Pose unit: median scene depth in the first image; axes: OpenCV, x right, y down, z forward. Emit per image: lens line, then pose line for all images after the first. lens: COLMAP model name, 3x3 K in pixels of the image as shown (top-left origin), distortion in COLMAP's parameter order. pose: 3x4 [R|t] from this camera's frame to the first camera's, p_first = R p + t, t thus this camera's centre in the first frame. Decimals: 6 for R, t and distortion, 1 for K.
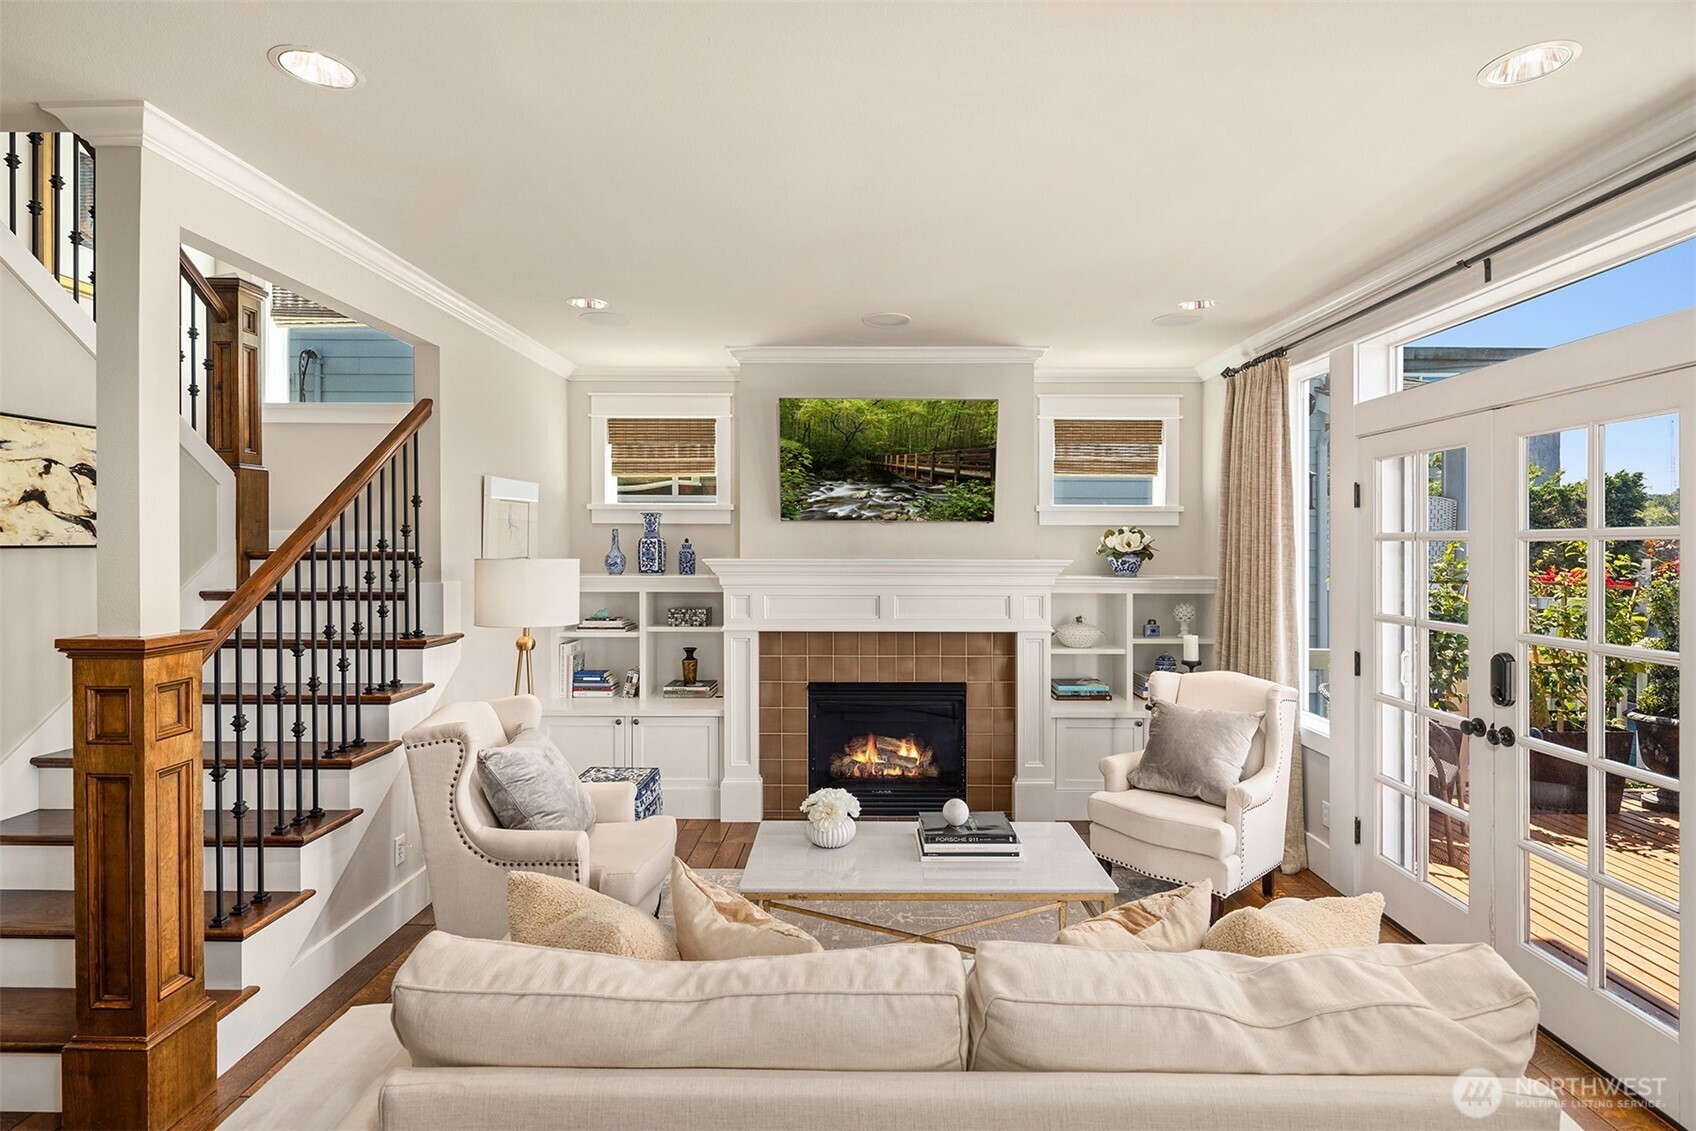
lens RADIAL K [[827.4, 0, 856.6], [0, 827.4, 554.3], [0, 0, 1]] dist [-0.002715, -0.002393]
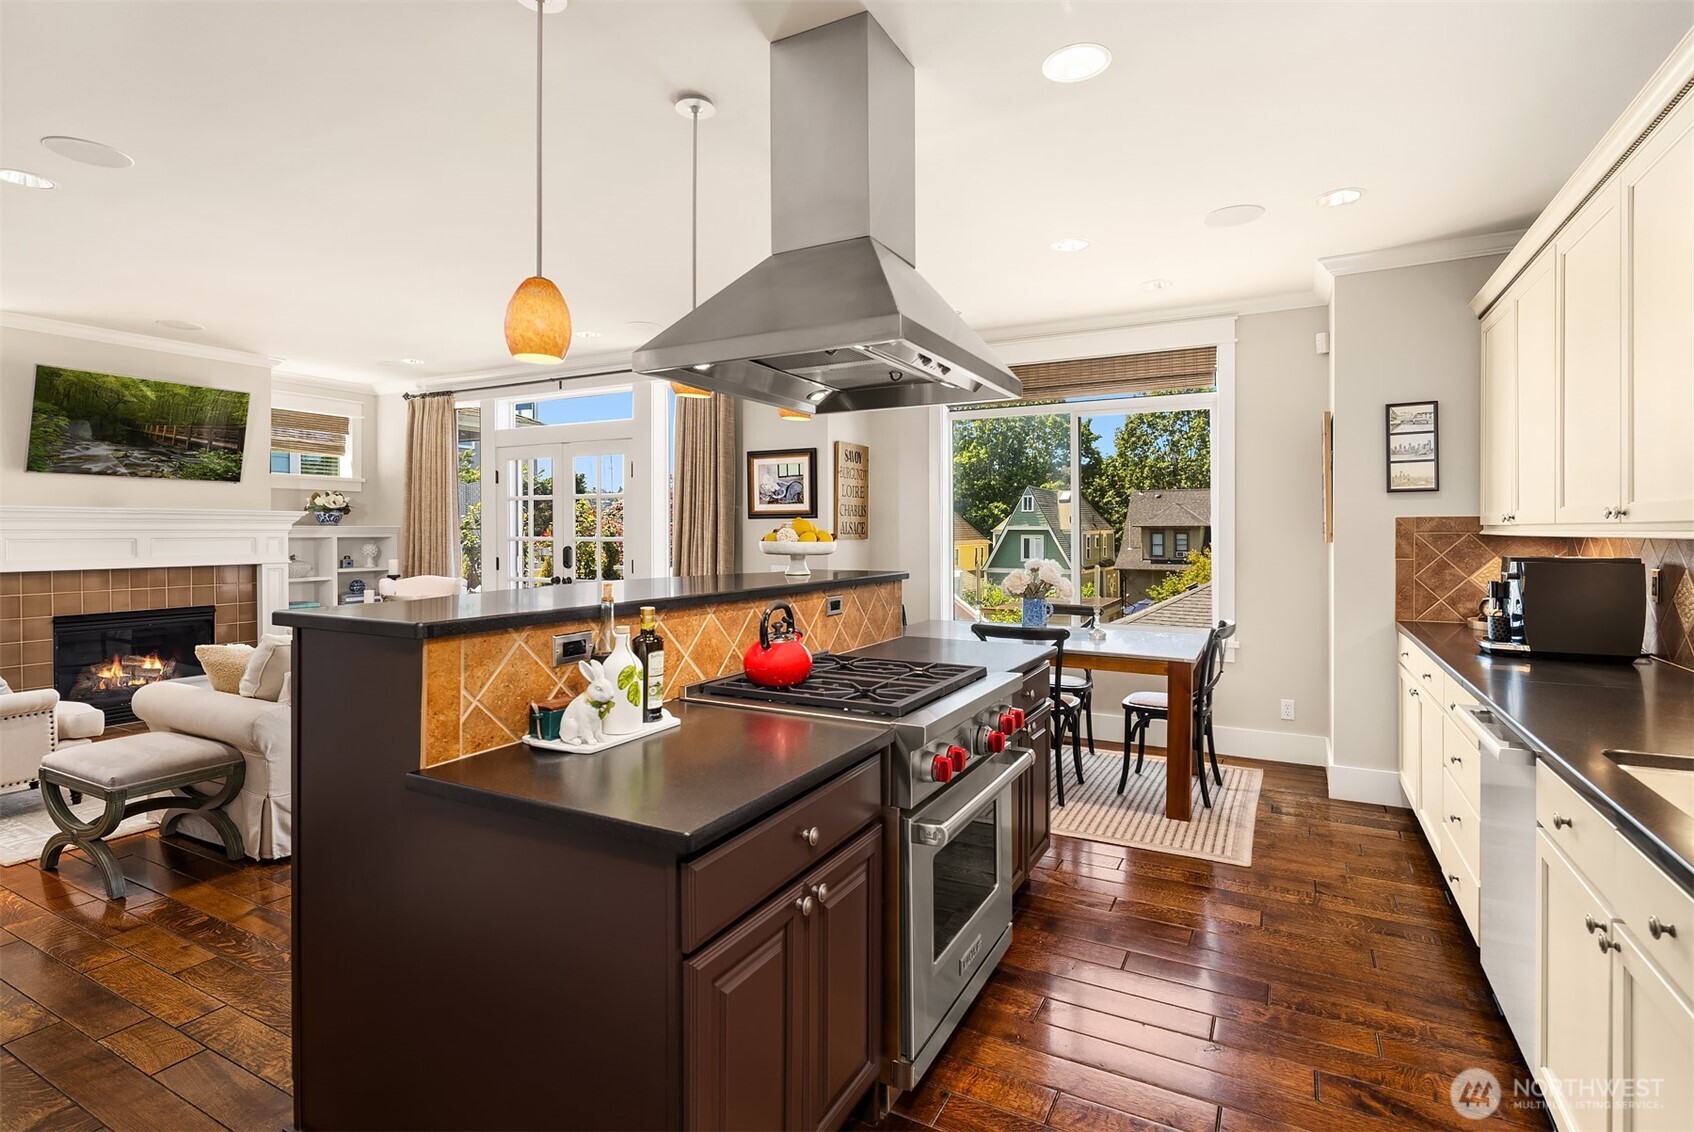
lens RADIAL K [[826.4, 0, 862.4], [0, 826.4, 533.7], [0, 0, 1]] dist [-0.002715, -0.002393]
pose [[0.450324, -0.006129, 0.892844, -0.577383], [0.010577, 0.999943, 0.001530, 0.052722], [-0.892803, 0.008754, 0.450363, -0.502246]]
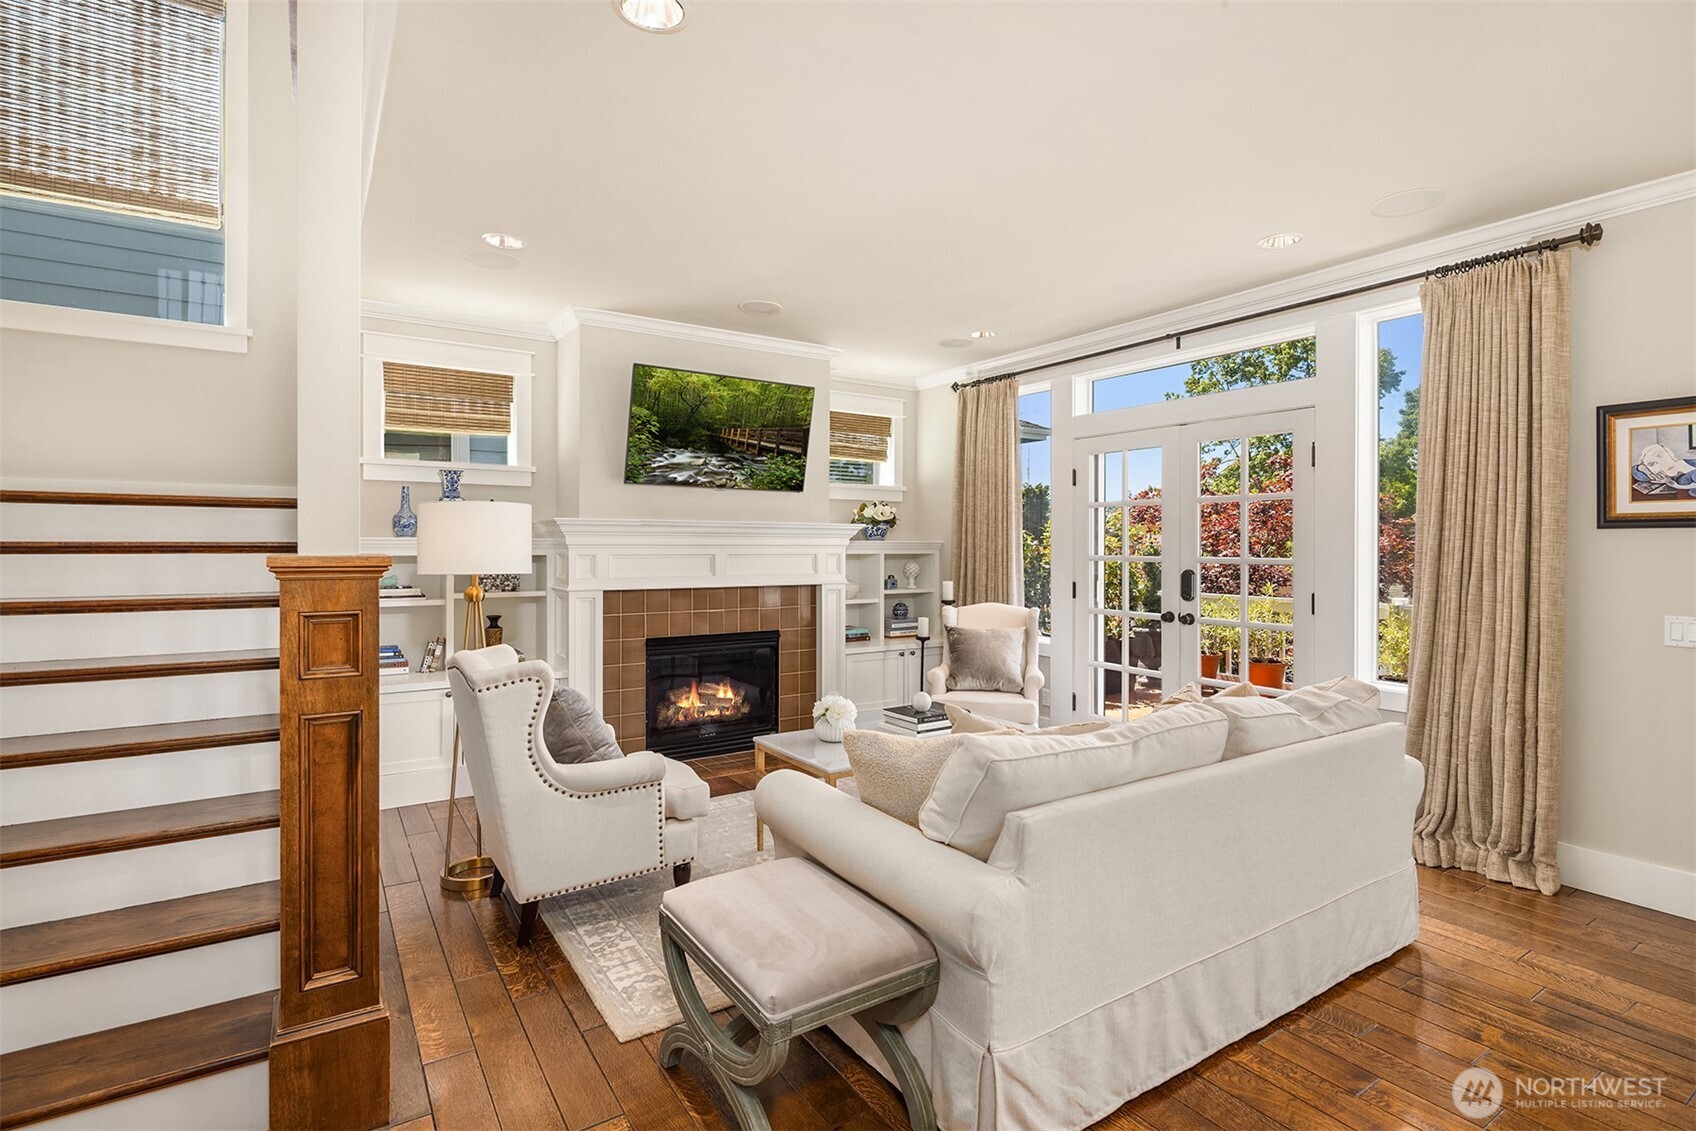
lens RADIAL K [[827.4, 0, 846.3], [0, 827.4, 549.0], [0, 0, 1]] dist [-0.002715, -0.002393]
pose [[0.830217, -0.002072, 0.557437, -0.443048], [0.004294, 0.999987, -0.002679, 0.046529], [-0.557424, 0.004618, 0.830215, -0.012264]]
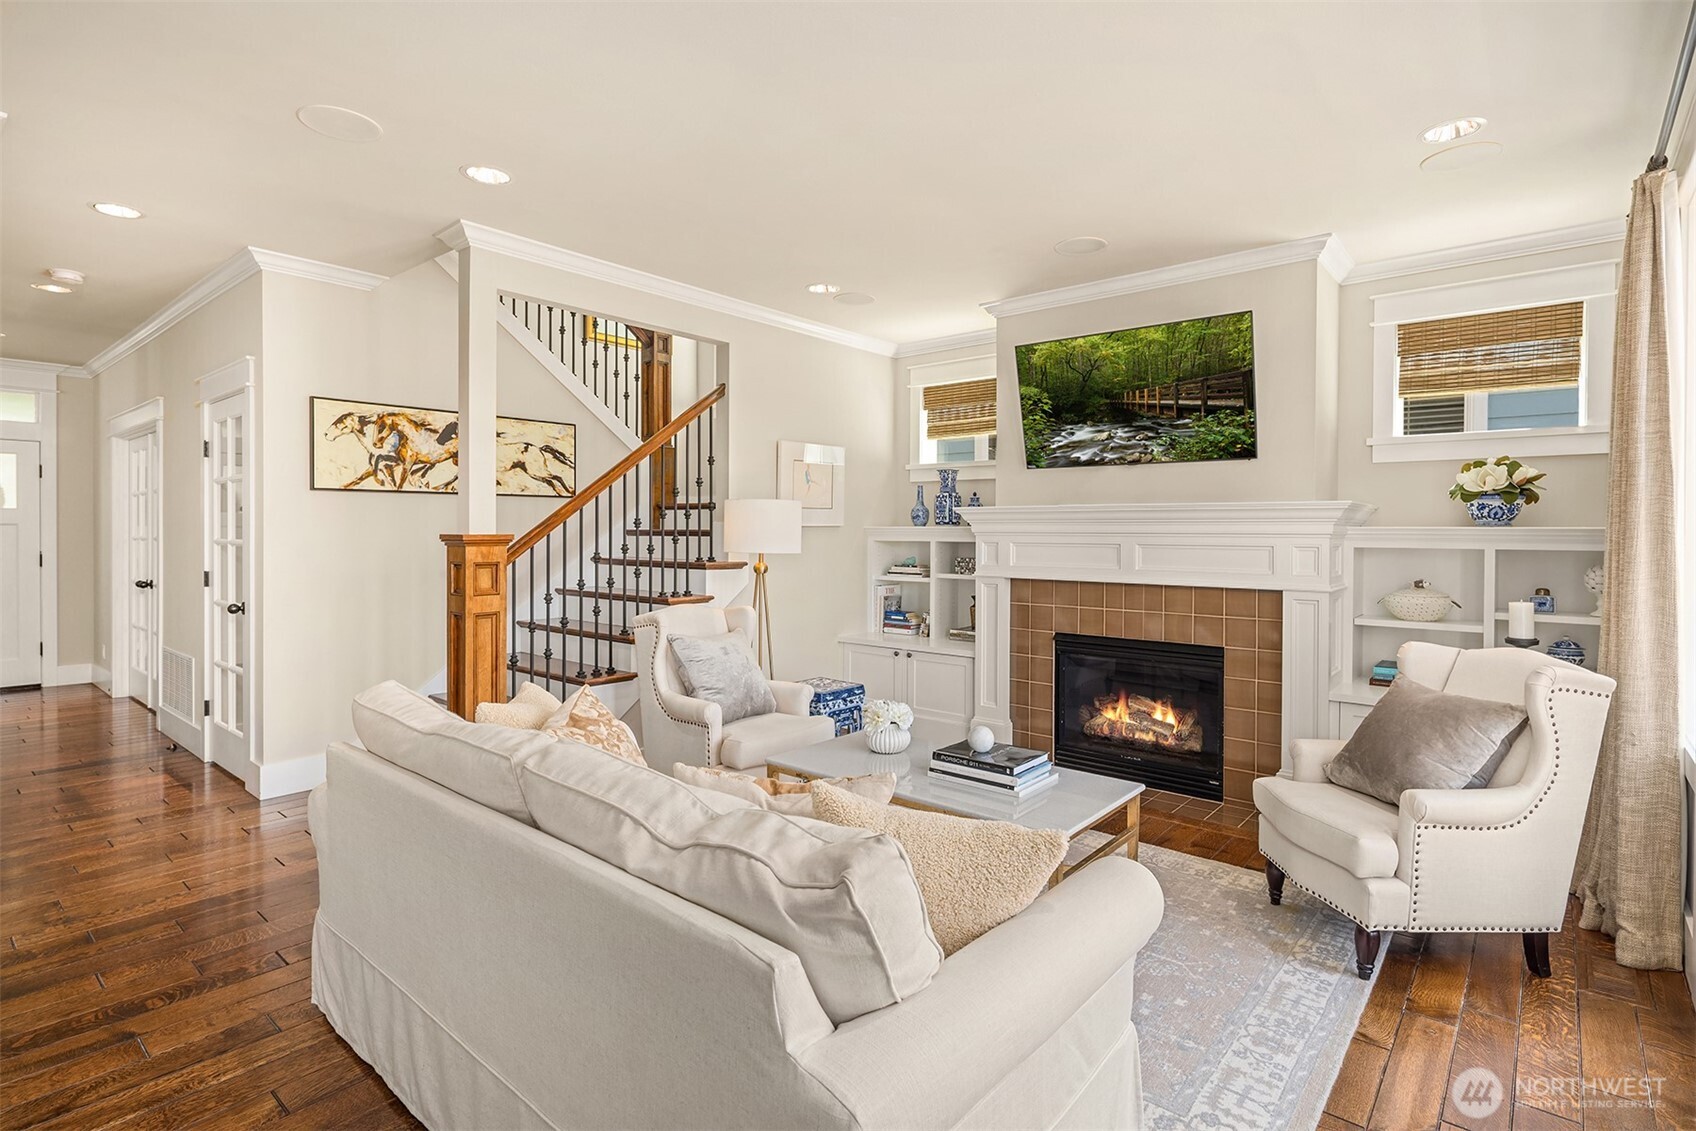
lens RADIAL K [[827.4, 0, 844.4], [0, 827.4, 545.5], [0, 0, 1]] dist [-0.002715, -0.002393]
pose [[0.767177, 0.013014, -0.641303, 0.387928], [-0.010114, 0.999915, 0.008193, 0.047366], [0.641356, 0.000200, 0.767244, 0.089270]]
